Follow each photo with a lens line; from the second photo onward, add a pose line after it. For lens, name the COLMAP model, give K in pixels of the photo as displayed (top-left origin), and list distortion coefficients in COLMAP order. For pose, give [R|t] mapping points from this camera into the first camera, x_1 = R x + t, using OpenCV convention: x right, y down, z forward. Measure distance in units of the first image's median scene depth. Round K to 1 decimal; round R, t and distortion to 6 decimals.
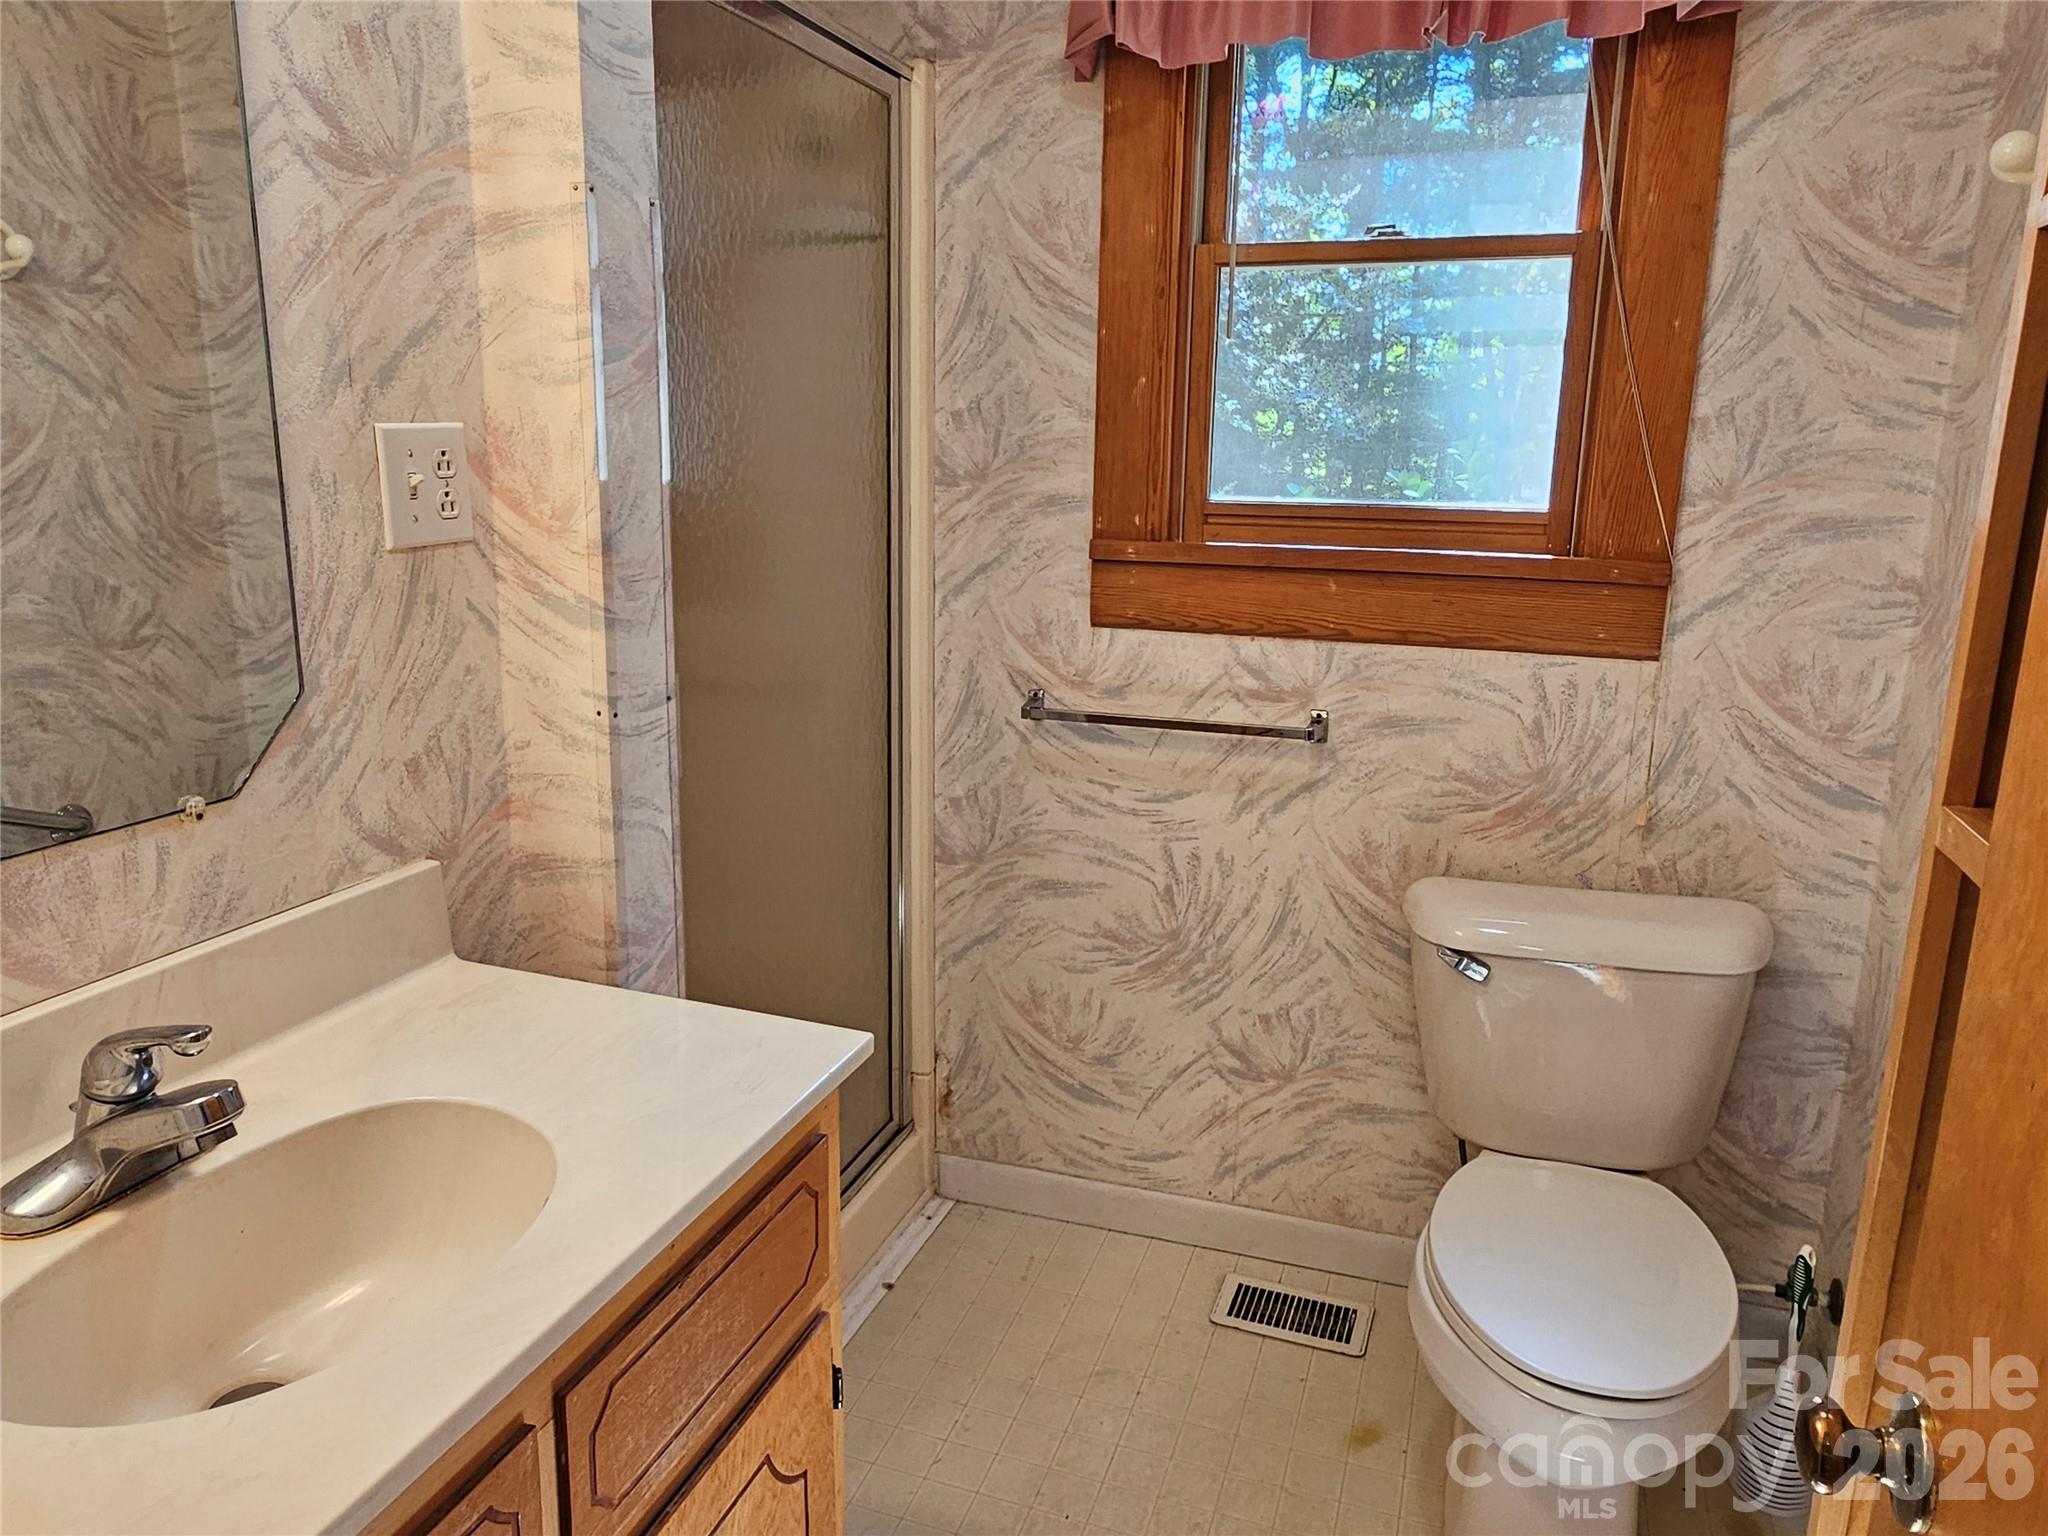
lens RADIAL K [[1391.2, 0, 992.9], [0, 1391.2, 757.2], [0, 0, 1]] dist [-0.002527, 0.000195]
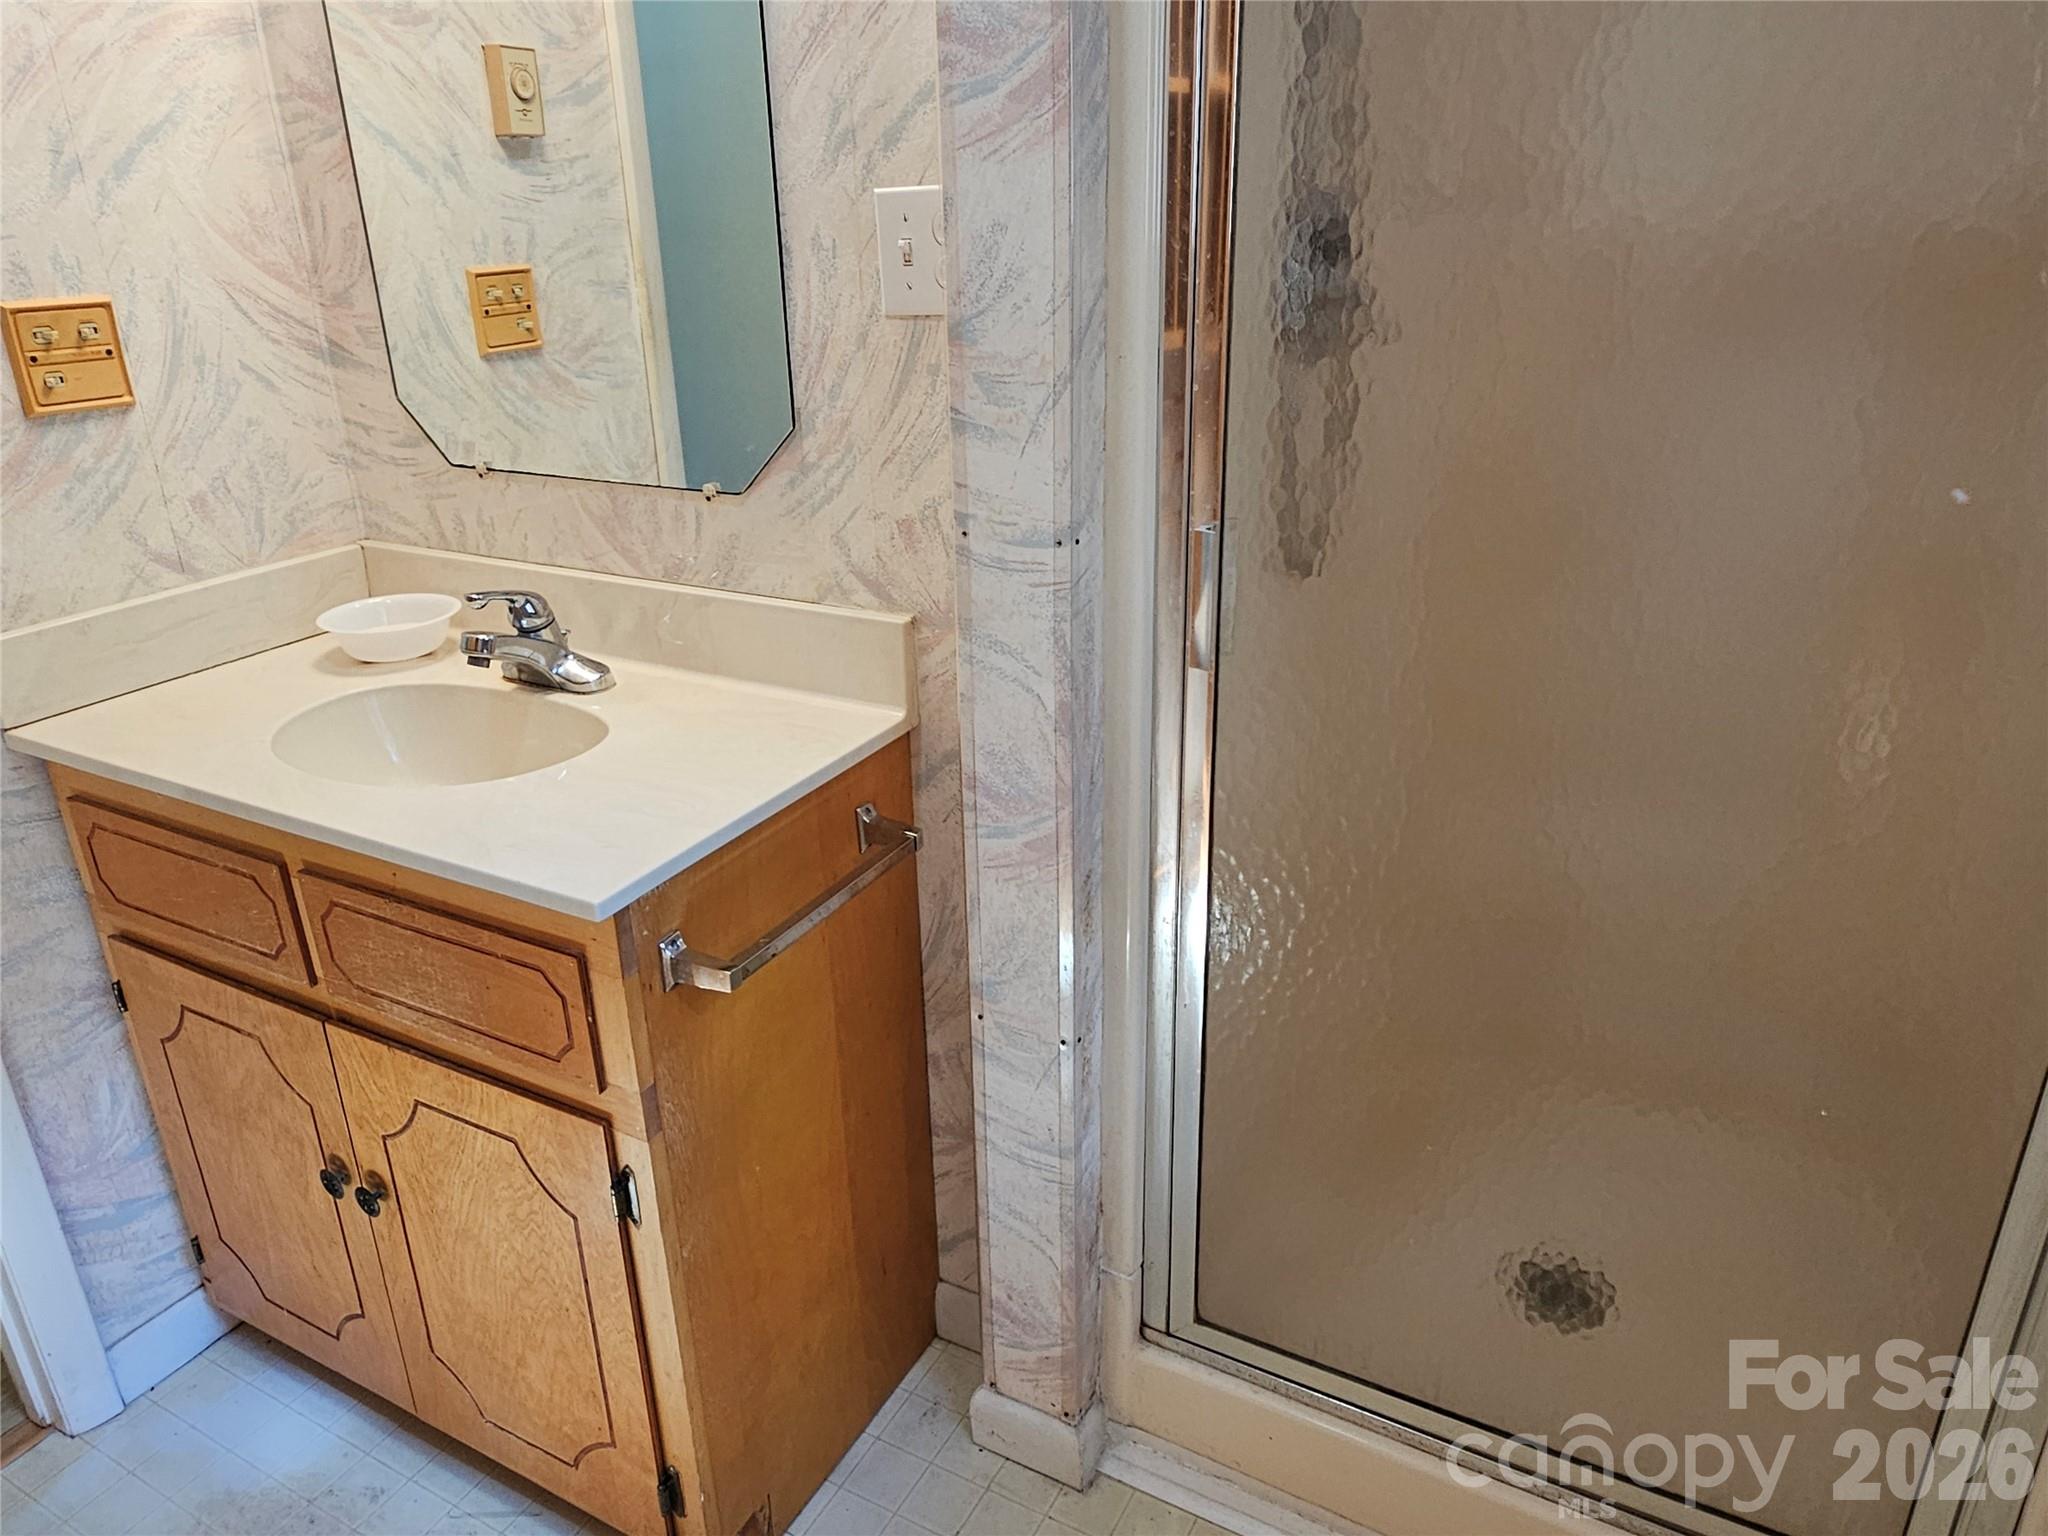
lens RADIAL K [[1391.2, 0, 992.9], [0, 1391.2, 757.2], [0, 0, 1]] dist [-0.002527, 0.000195]
pose [[-0.158249, 0.367077, -0.916631, 0.651833], [-0.192122, 0.899139, 0.393240, -0.284440], [0.968528, 0.238335, -0.071764, 1.265480]]
